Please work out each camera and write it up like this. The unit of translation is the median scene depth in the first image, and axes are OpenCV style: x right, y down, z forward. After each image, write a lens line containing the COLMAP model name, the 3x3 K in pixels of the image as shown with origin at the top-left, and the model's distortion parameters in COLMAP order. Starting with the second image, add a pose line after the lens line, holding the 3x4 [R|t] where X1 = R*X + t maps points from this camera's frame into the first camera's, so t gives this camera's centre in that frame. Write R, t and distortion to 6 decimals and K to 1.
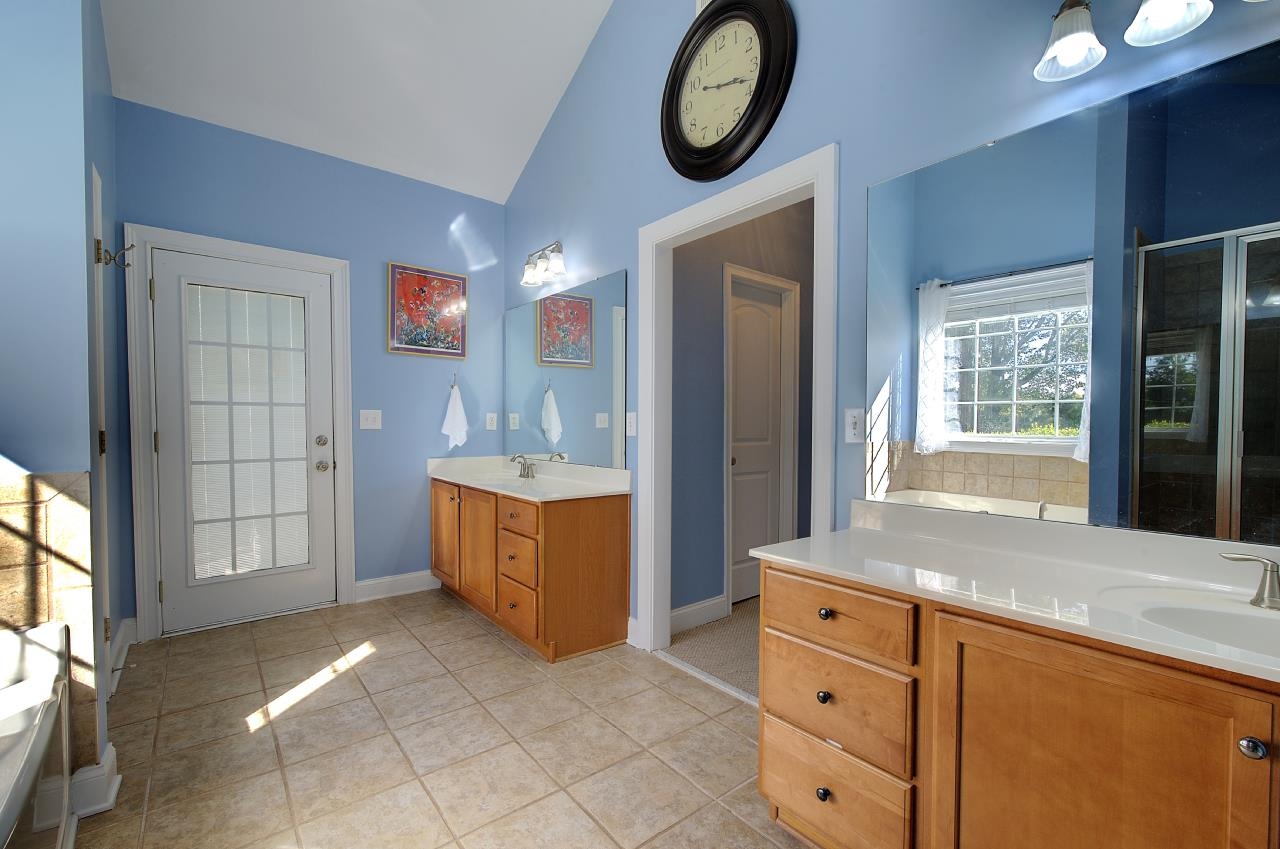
lens RADIAL K [[548.7, 0, 645.4], [0, 548.7, 432.2], [0, 0, 1]] dist [-0.011192, 0.008752]
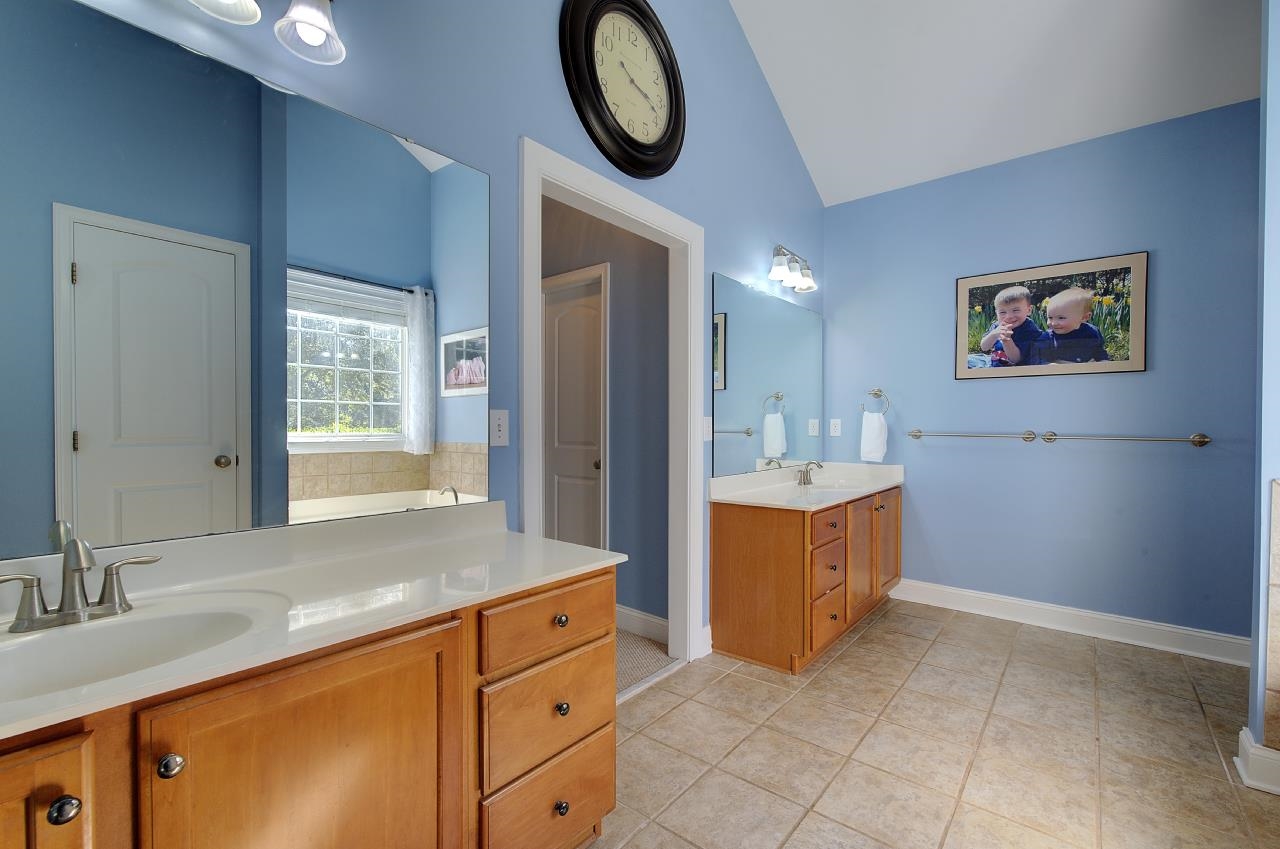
lens RADIAL K [[548.7, 0, 645.4], [0, 548.7, 432.2], [0, 0, 1]] dist [-0.011192, 0.008752]
pose [[-0.200721, -0.019129, 0.979462, -0.999730], [0.009287, 0.999727, 0.021428, -0.034065], [-0.979604, 0.013397, -0.200489, 1.413016]]
